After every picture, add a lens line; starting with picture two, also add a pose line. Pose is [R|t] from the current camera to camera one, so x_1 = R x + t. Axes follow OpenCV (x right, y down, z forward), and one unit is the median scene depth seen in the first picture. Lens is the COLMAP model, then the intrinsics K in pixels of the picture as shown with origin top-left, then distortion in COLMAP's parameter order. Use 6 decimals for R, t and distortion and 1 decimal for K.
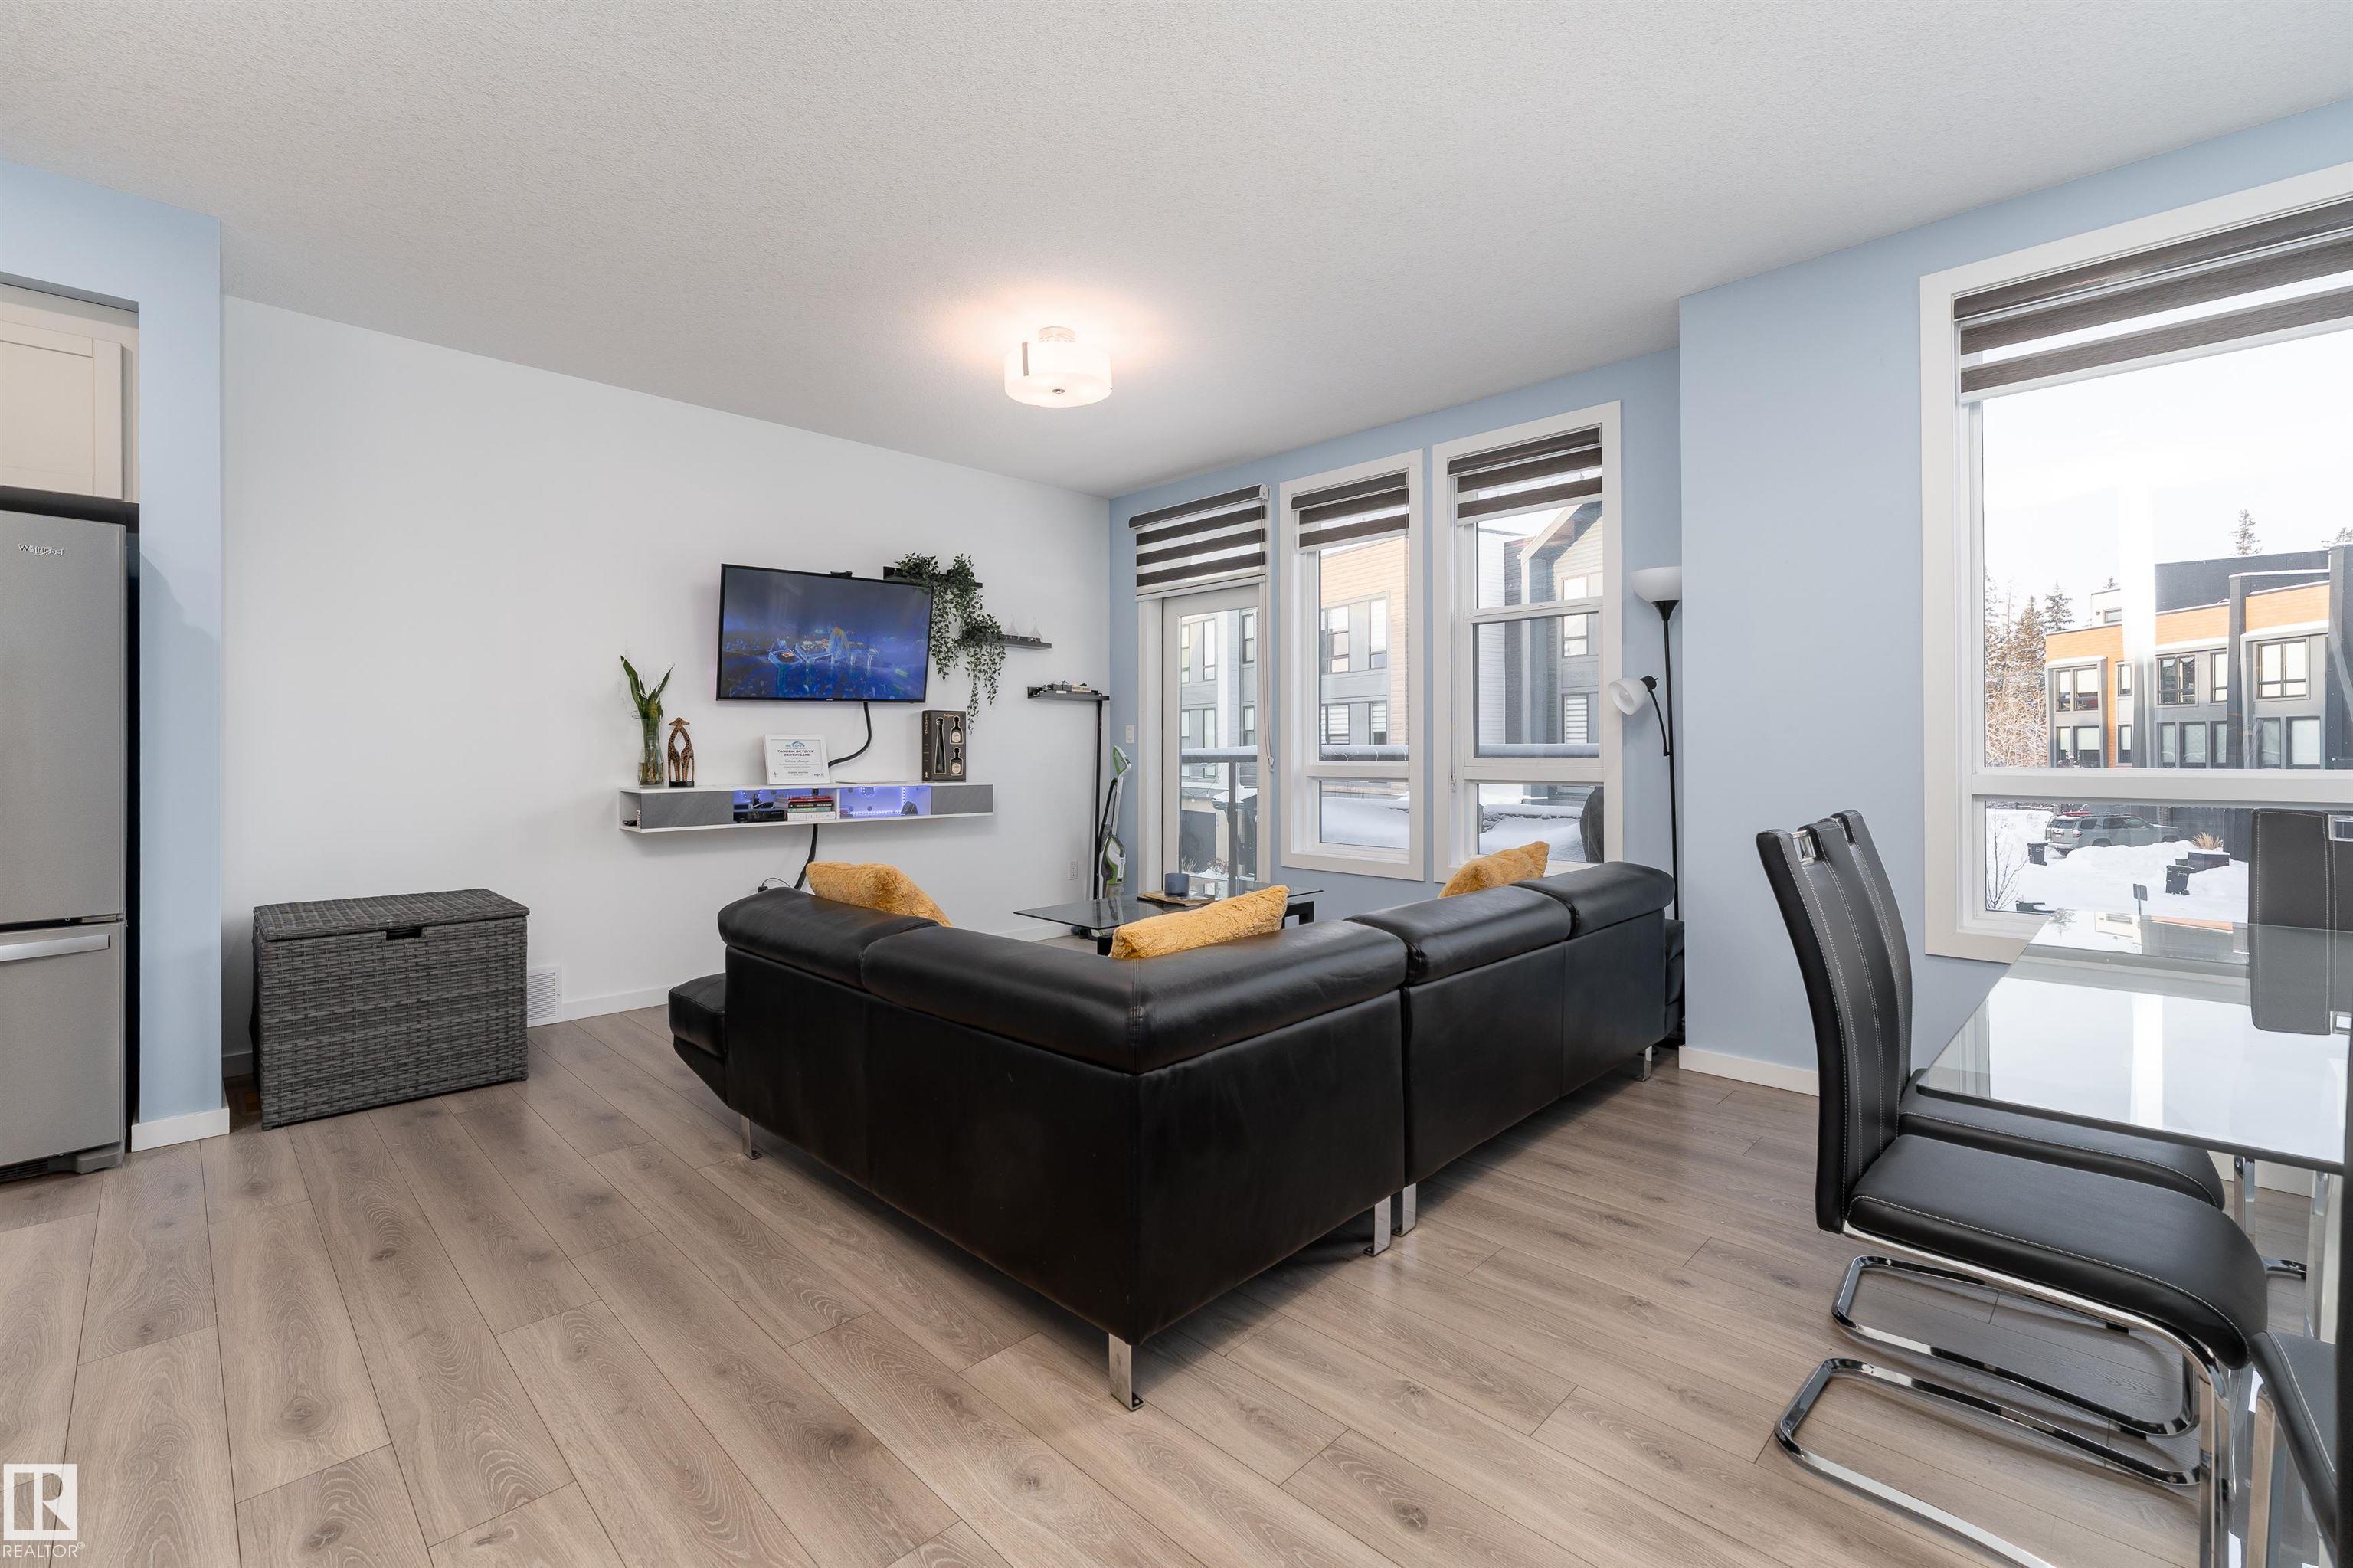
lens RADIAL K [[1009.5, 0, 1172.2], [0, 1009.5, 753.3], [0, 0, 1]] dist [-0.004144, 0.000007]
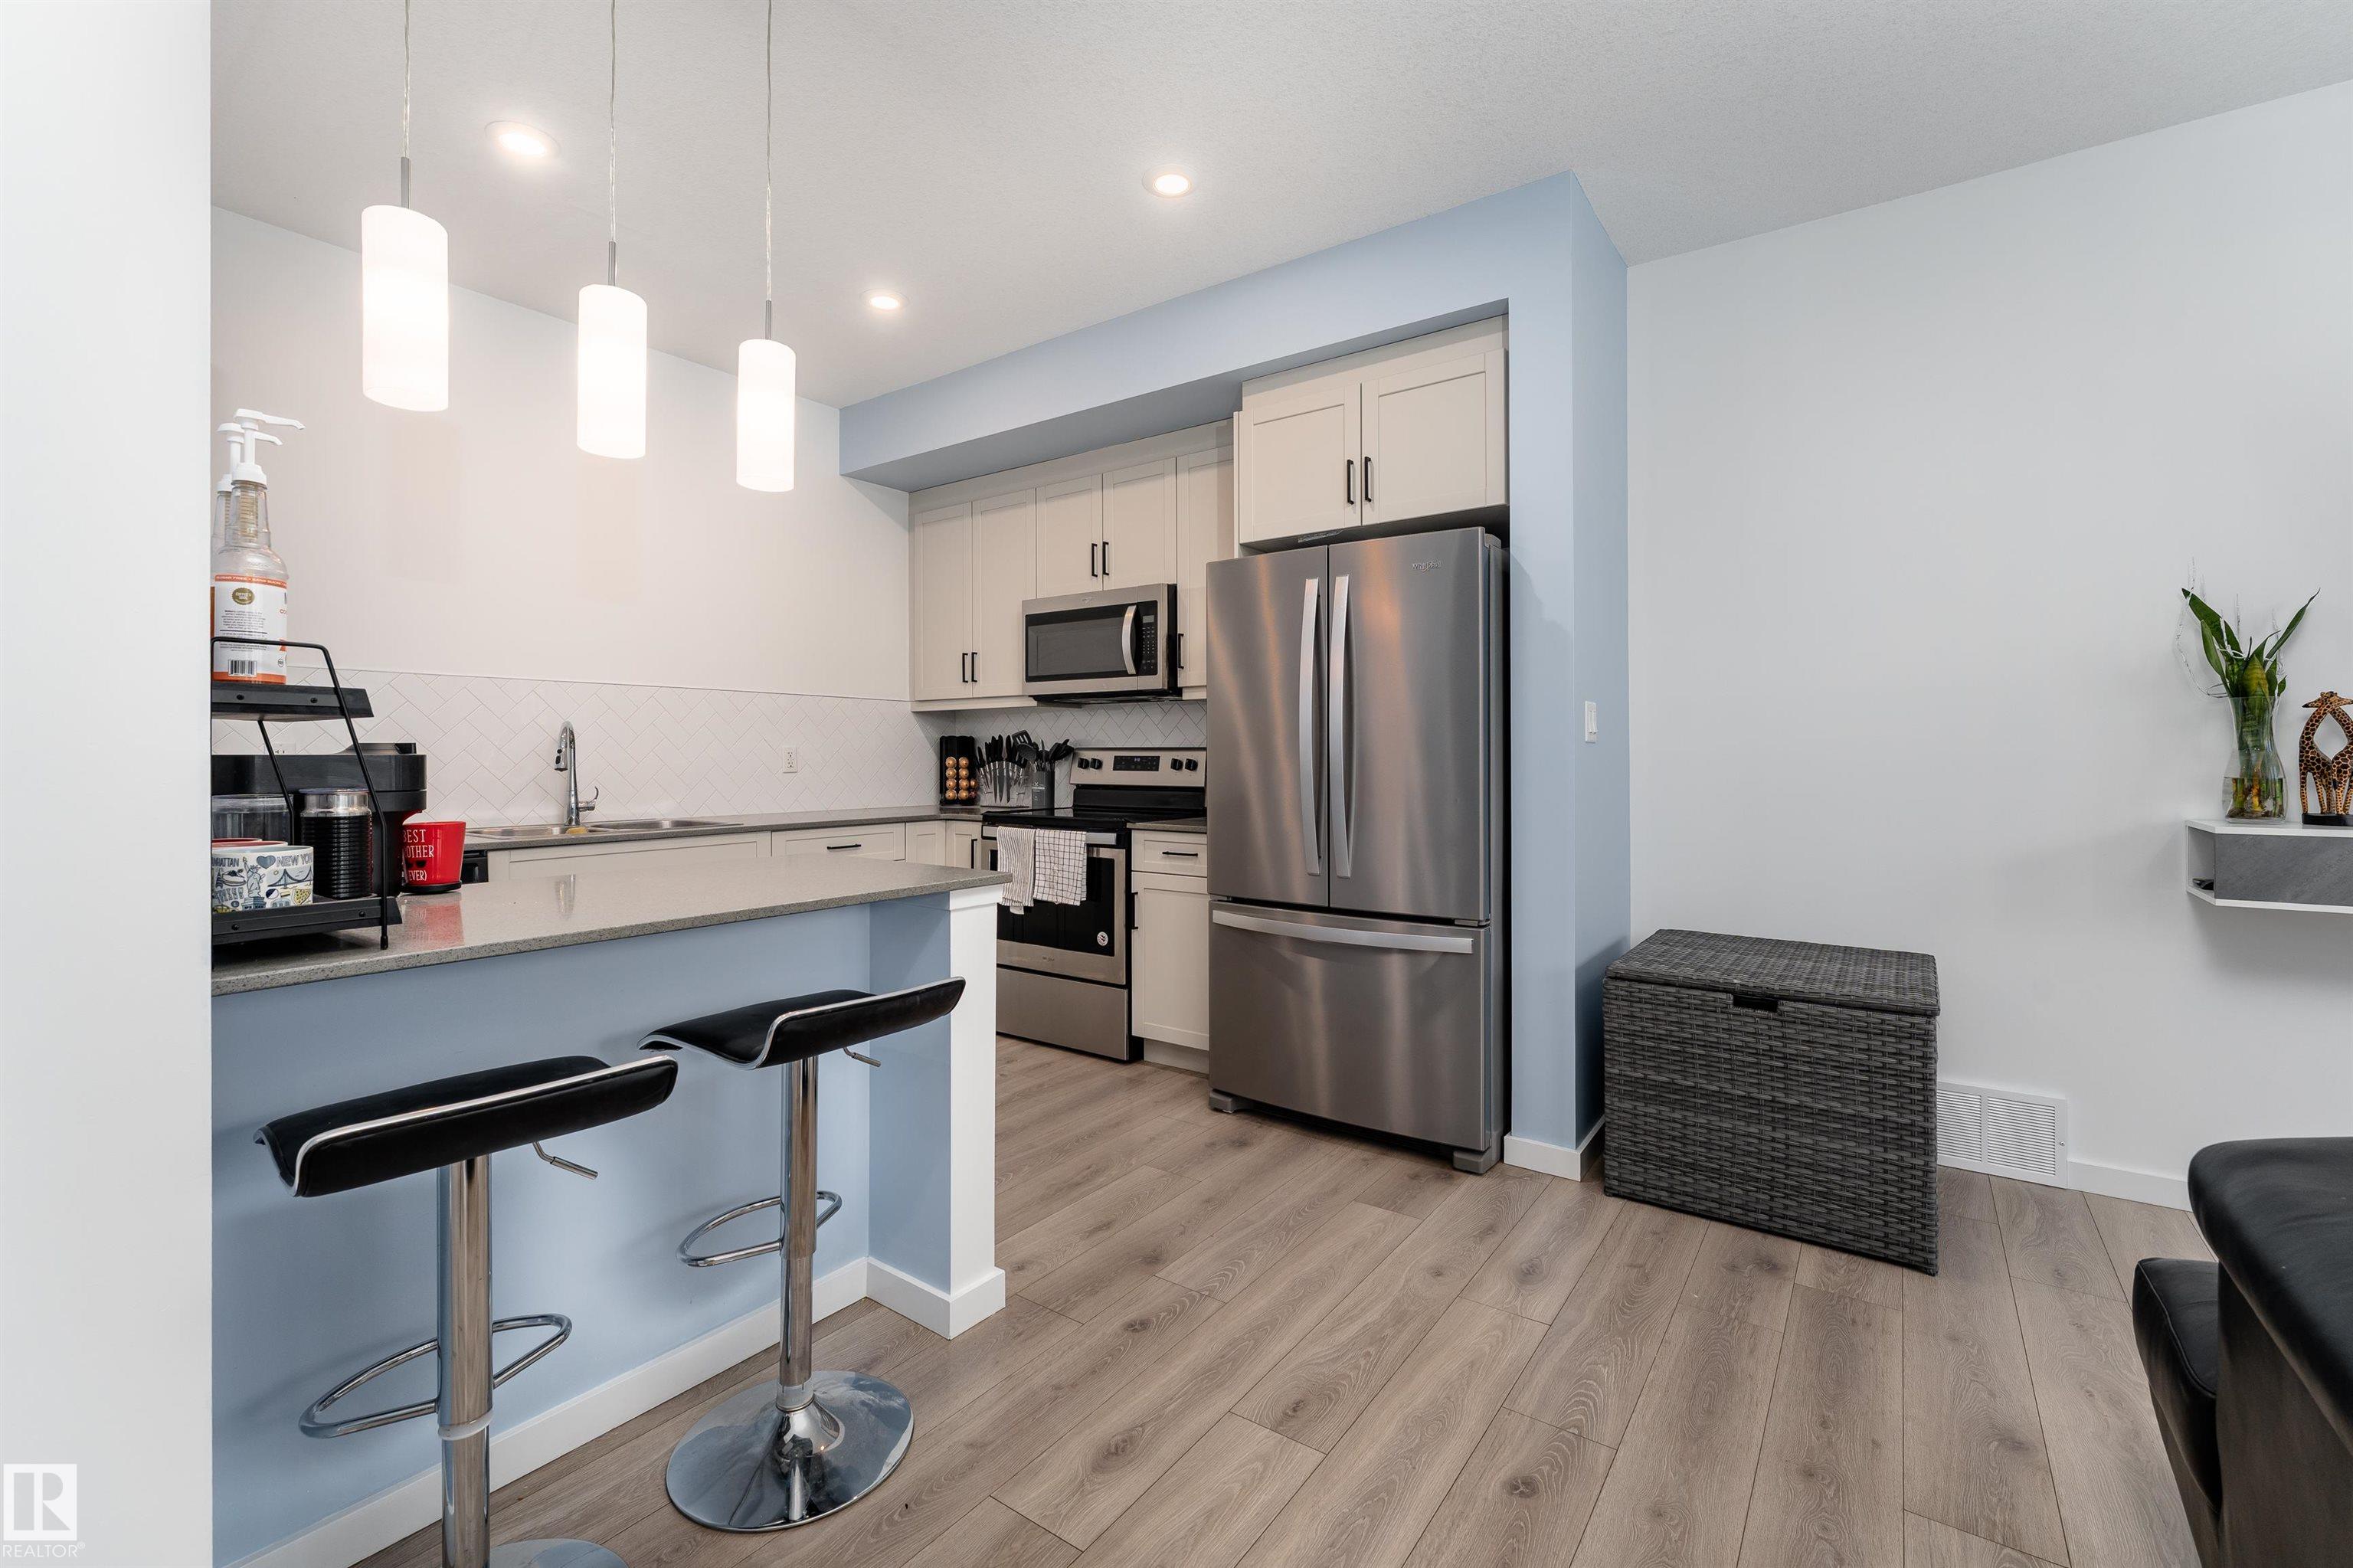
lens RADIAL K [[1004.9, 0, 1156.4], [0, 1004.9, 753.7], [0, 0, 1]] dist [-0.002866, -0.000436]
pose [[0.149836, -0.001825, -0.988709, -0.072051], [-0.001911, 0.999996, -0.002135, -0.001360], [0.988709, 0.002209, 0.149832, 0.333711]]
